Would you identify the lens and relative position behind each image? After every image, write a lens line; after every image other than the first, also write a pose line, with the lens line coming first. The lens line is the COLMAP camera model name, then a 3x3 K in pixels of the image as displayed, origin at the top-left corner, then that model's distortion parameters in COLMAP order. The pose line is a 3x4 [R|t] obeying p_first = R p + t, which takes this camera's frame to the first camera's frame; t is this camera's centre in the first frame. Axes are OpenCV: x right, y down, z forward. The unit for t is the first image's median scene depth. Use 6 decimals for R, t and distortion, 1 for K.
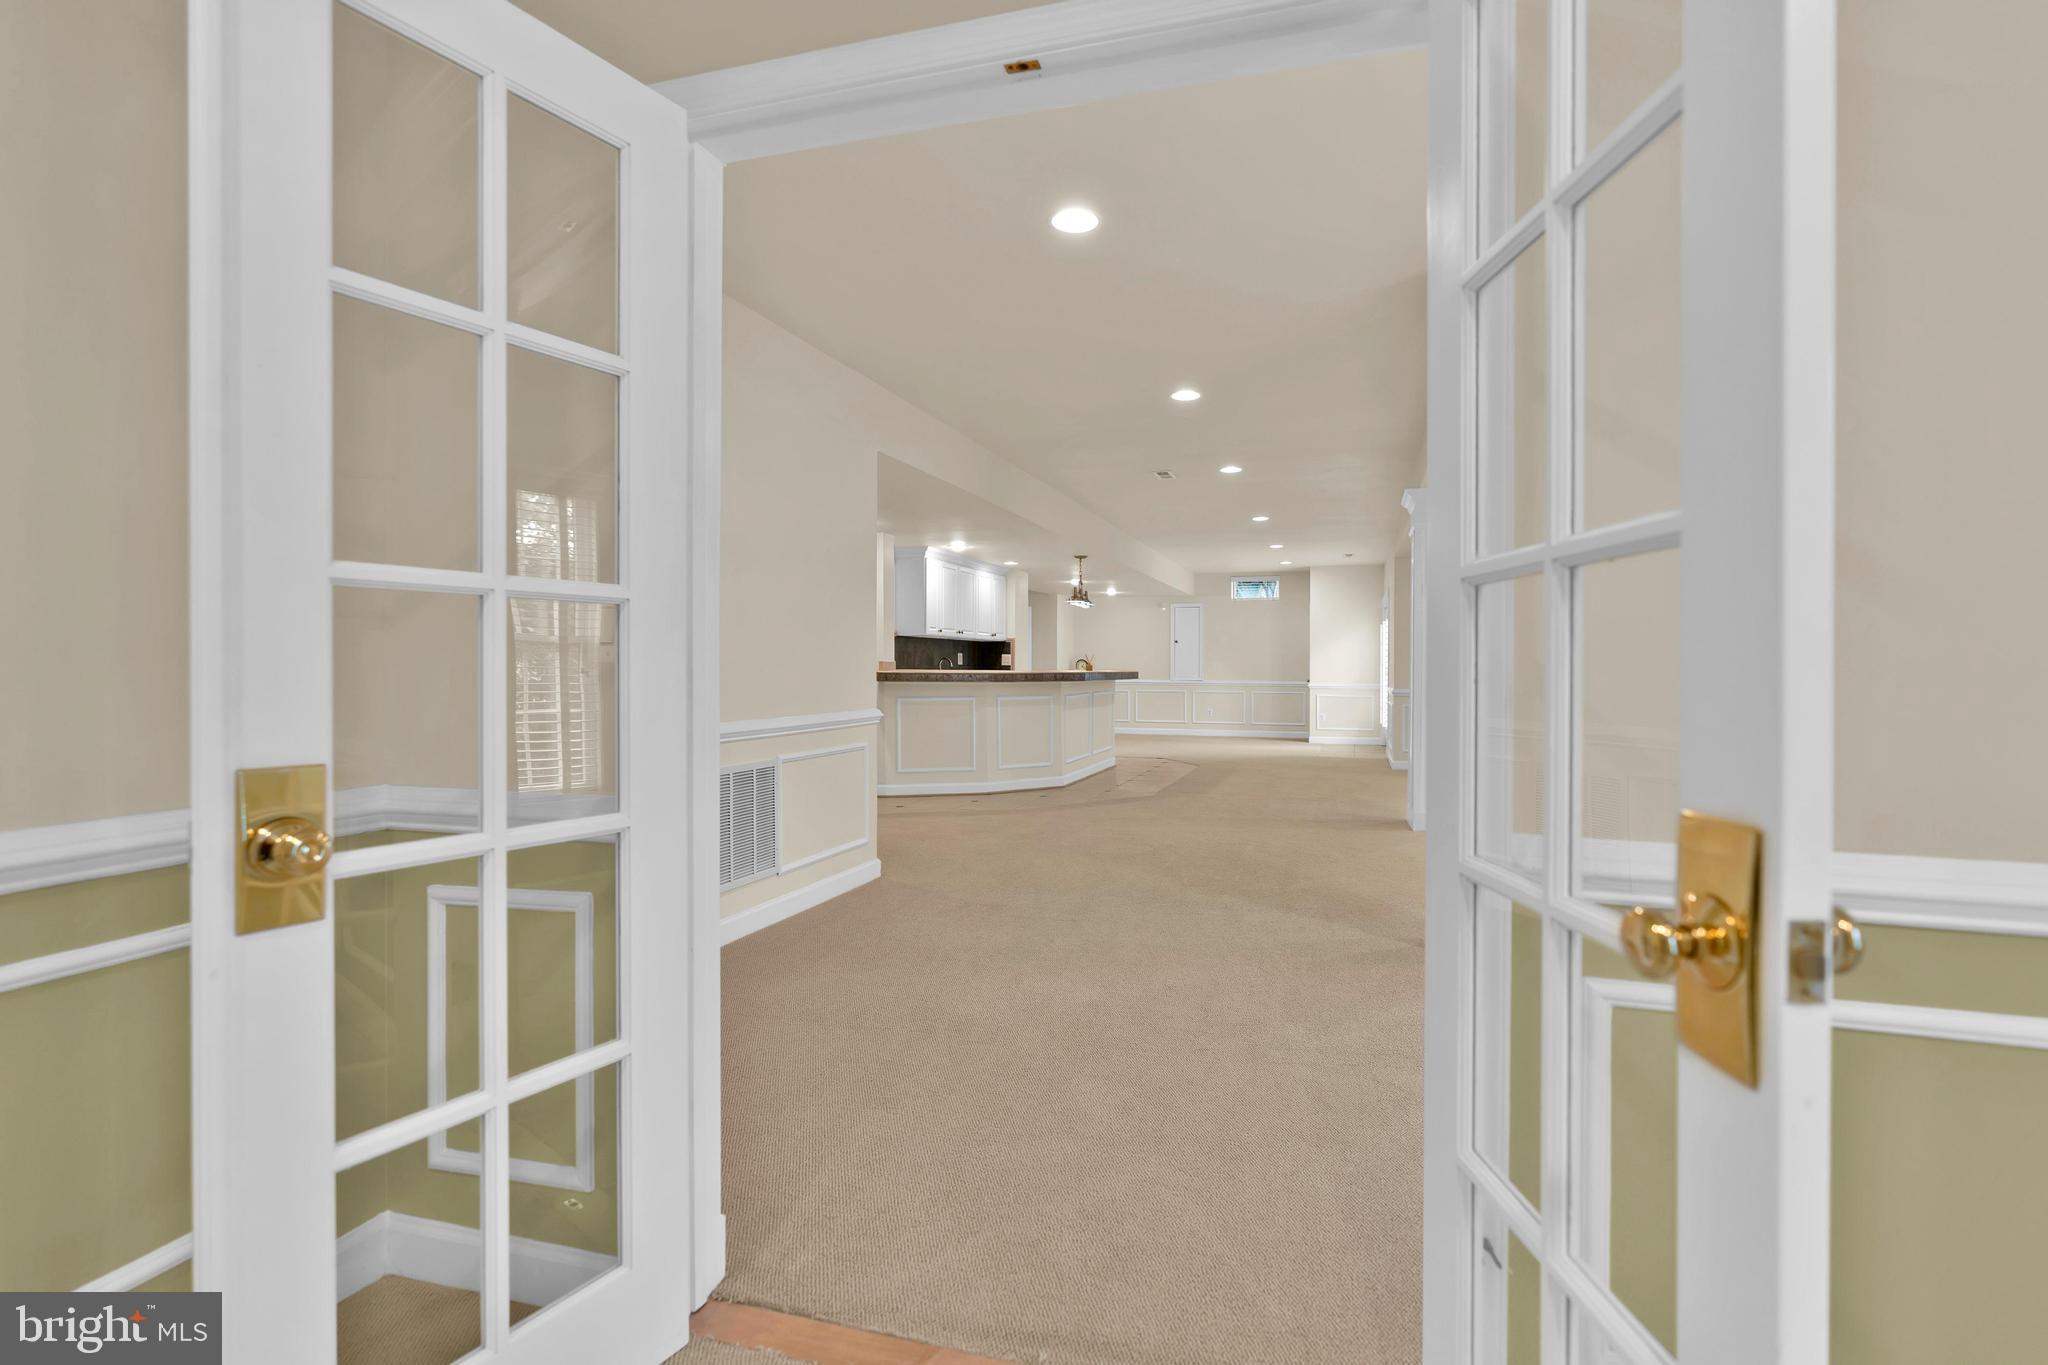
lens RADIAL K [[978.6, 0, 1033.0], [0, 978.6, 676.4], [0, 0, 1]] dist [-0.000670, -0.000010]
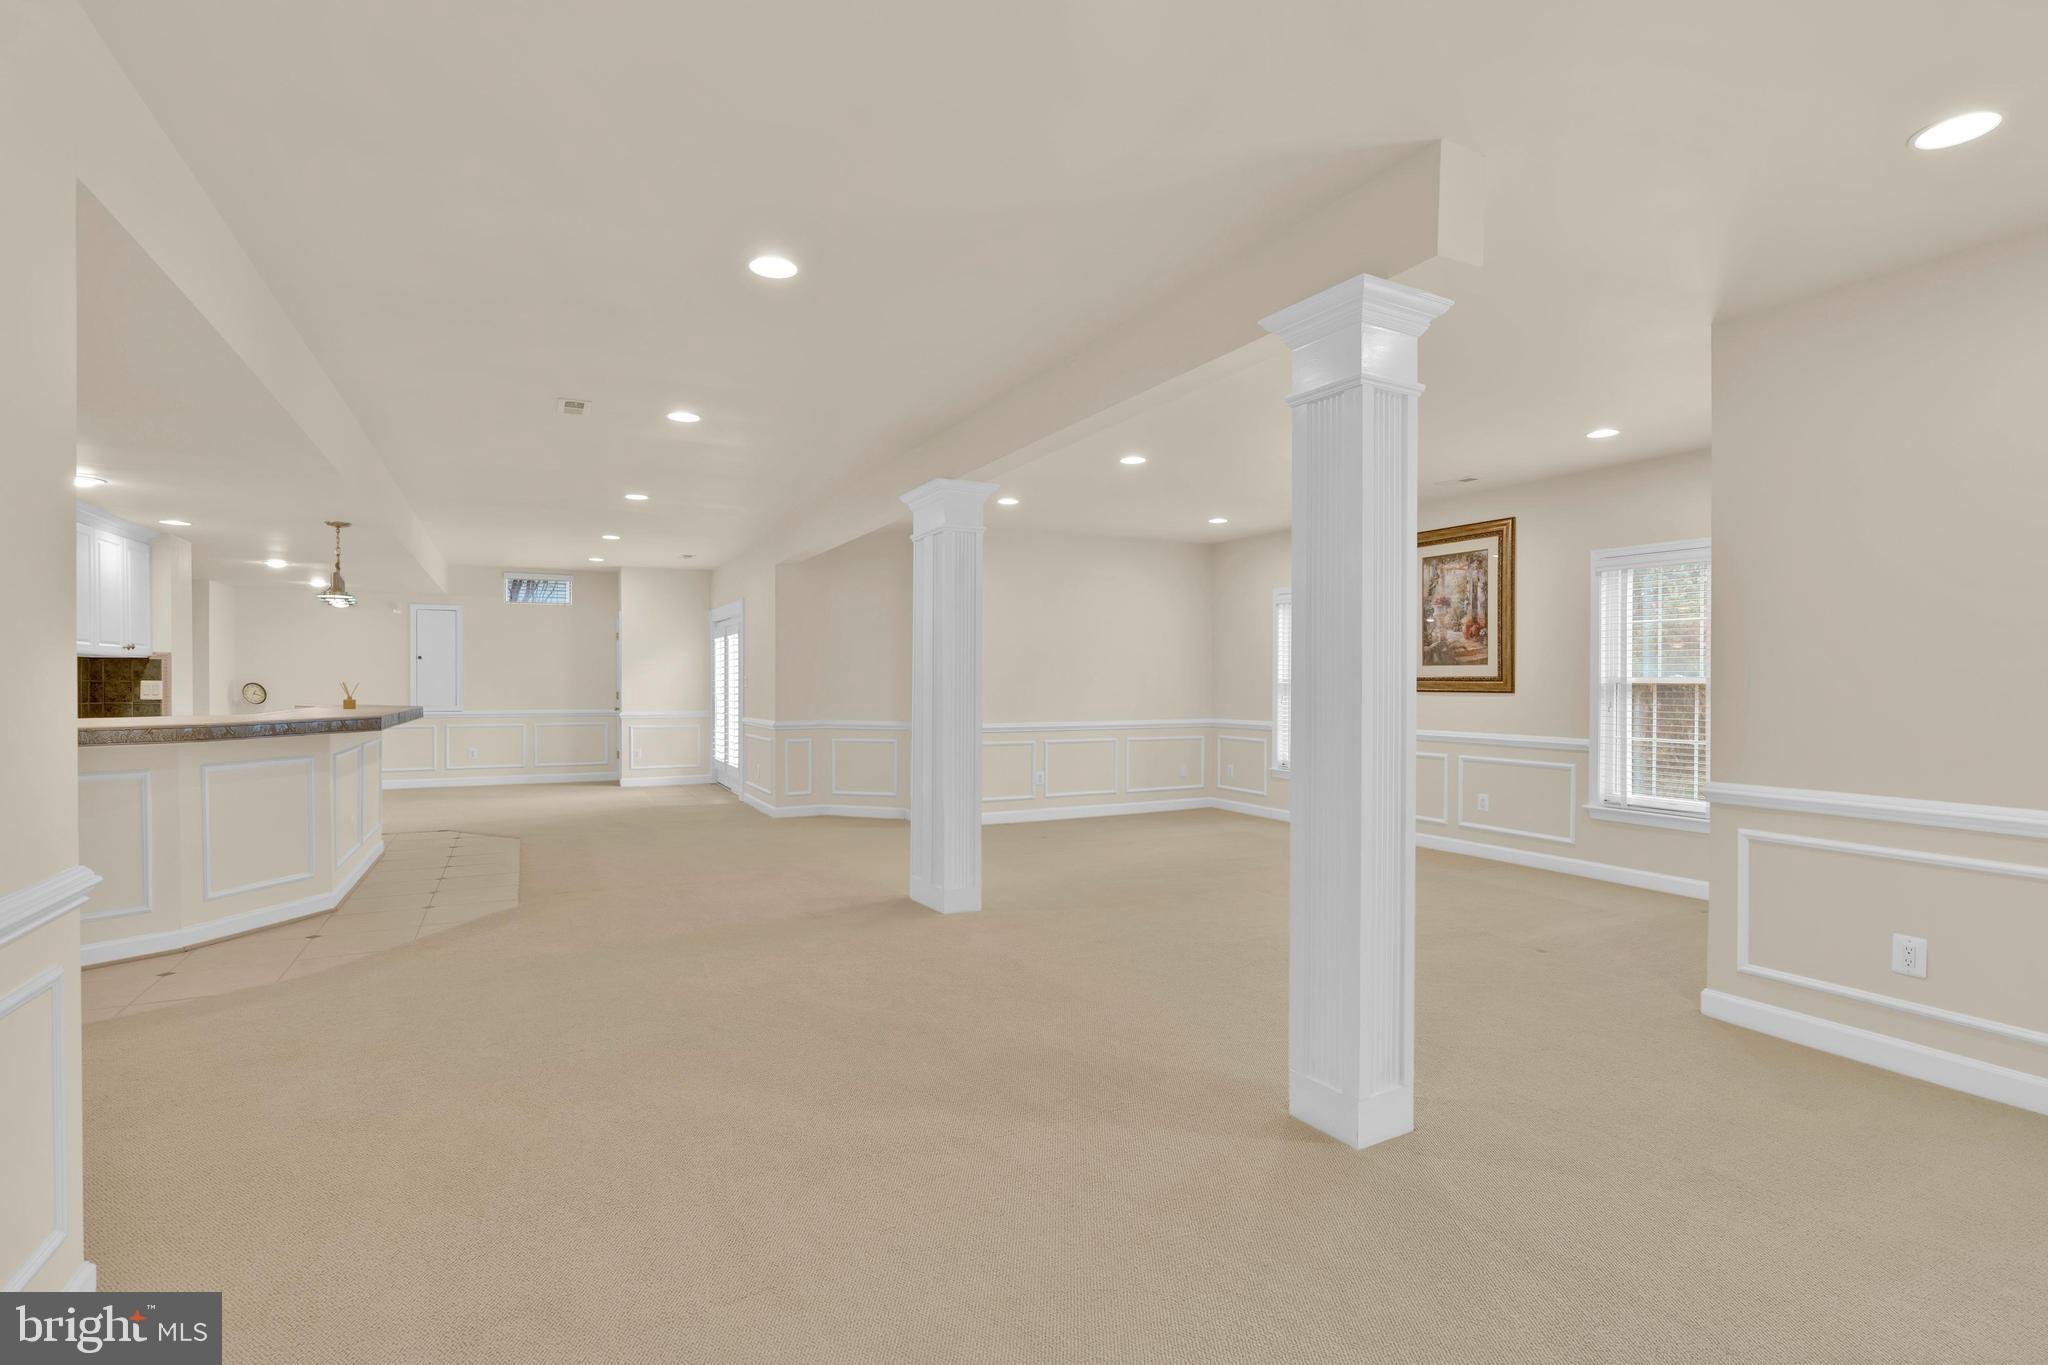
lens RADIAL K [[1018.2, 0, 1026.1], [0, 1018.2, 680.3], [0, 0, 1]] dist [-0.003260, -0.000585]
pose [[0.711329, -0.005353, 0.702839, -0.068052], [0.011246, 0.999930, -0.003767, -0.012603], [-0.702769, 0.010583, 0.711339, 0.180926]]
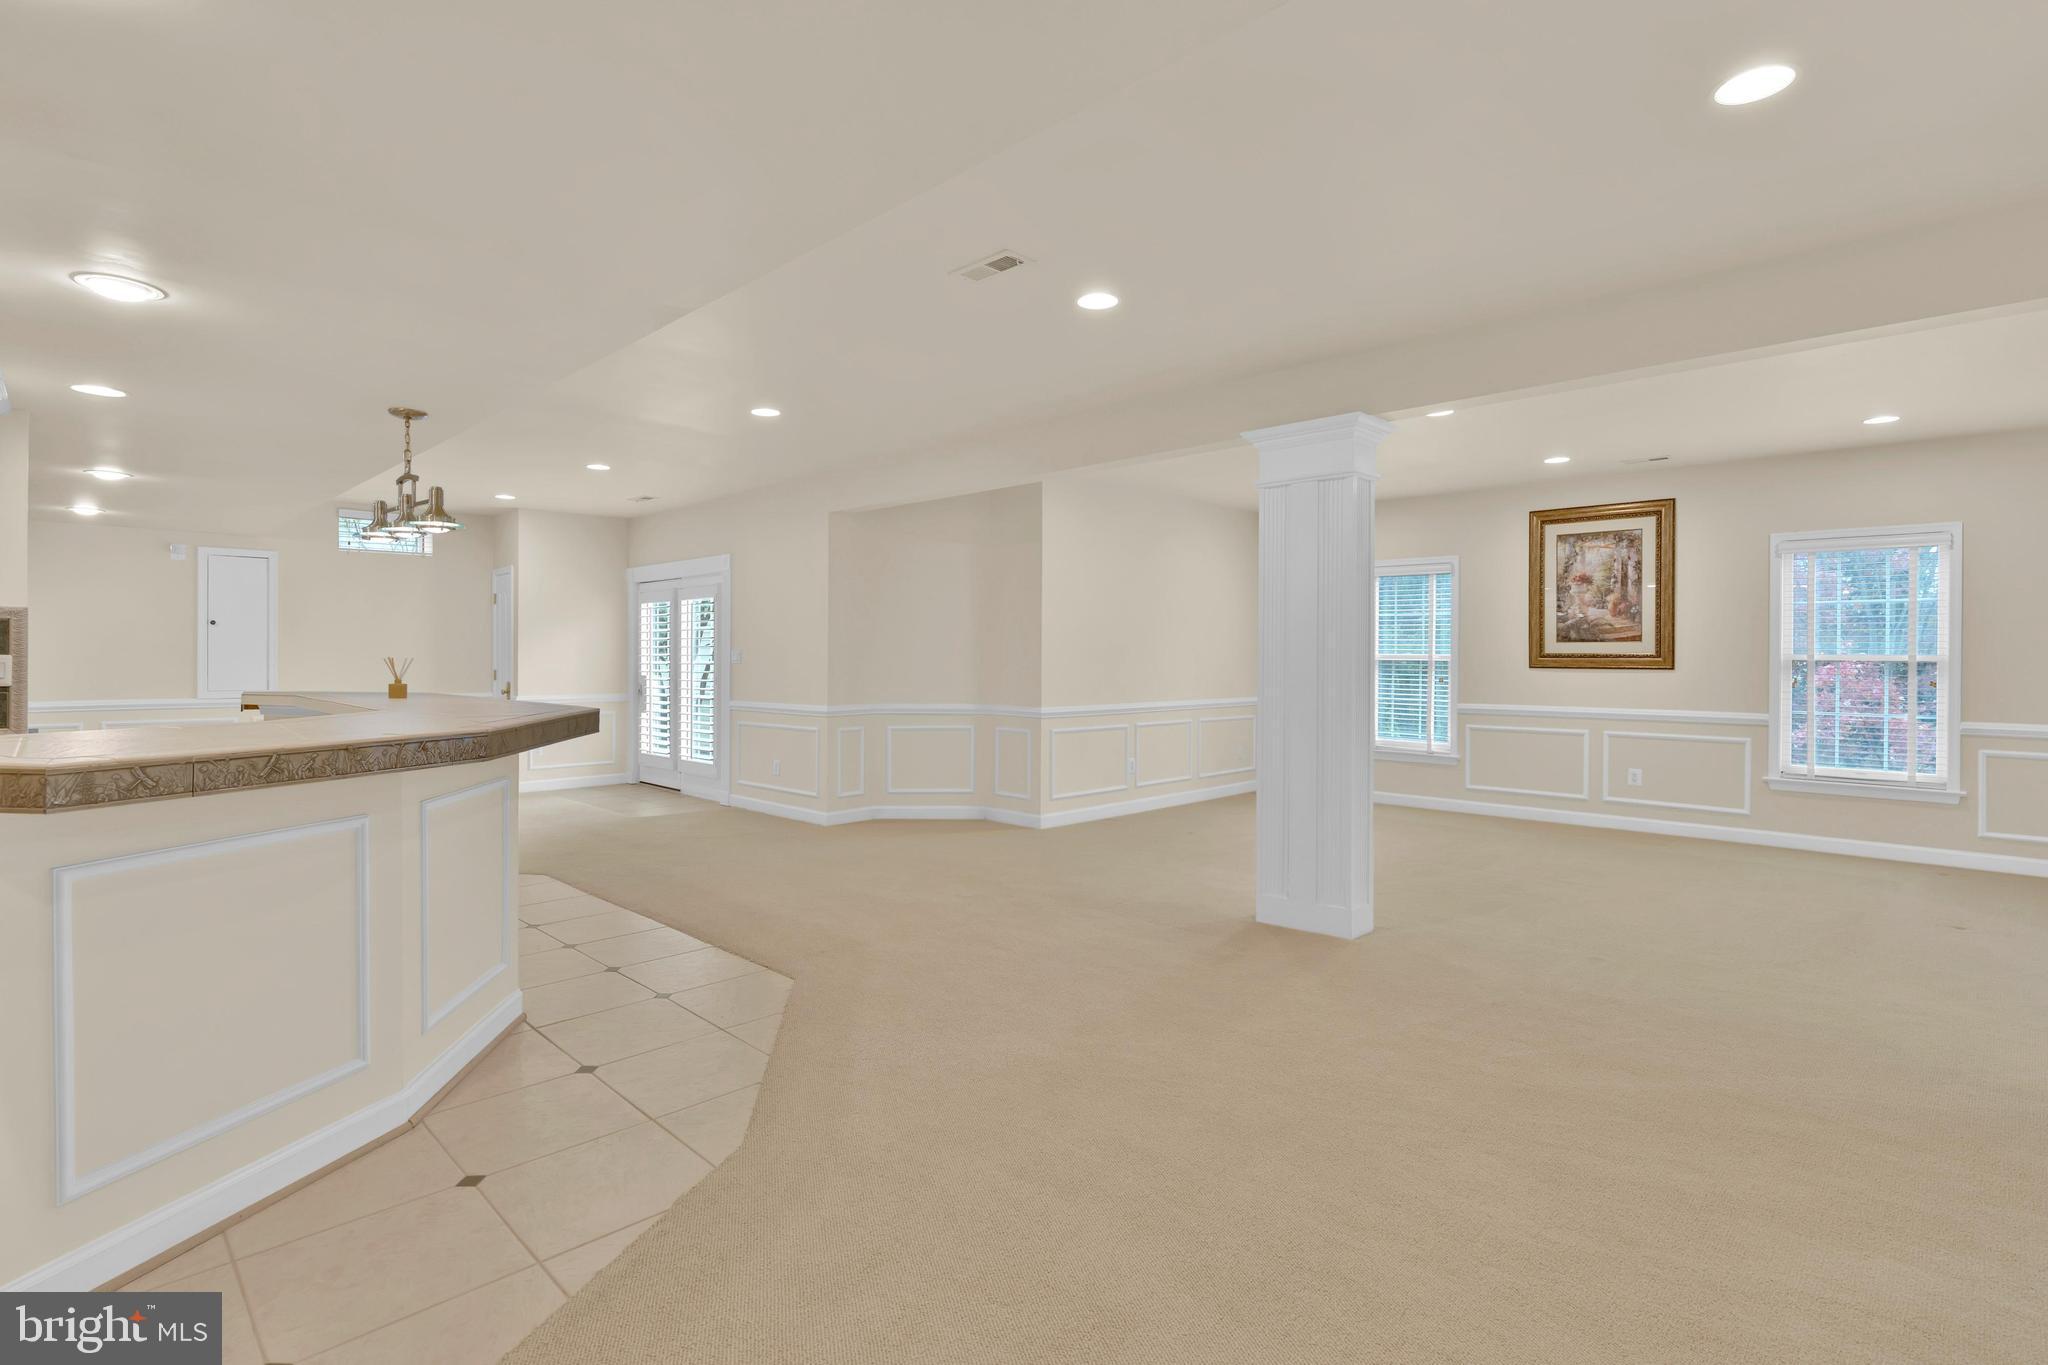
lens RADIAL K [[1018.2, 0, 1019.0], [0, 1018.2, 653.3], [0, 0, 1]] dist [-0.003260, -0.000585]
pose [[0.449470, -0.001449, 0.893294, -0.153497], [0.009900, 0.999945, -0.003359, -0.015396], [-0.893240, 0.010354, 0.449460, 0.436244]]
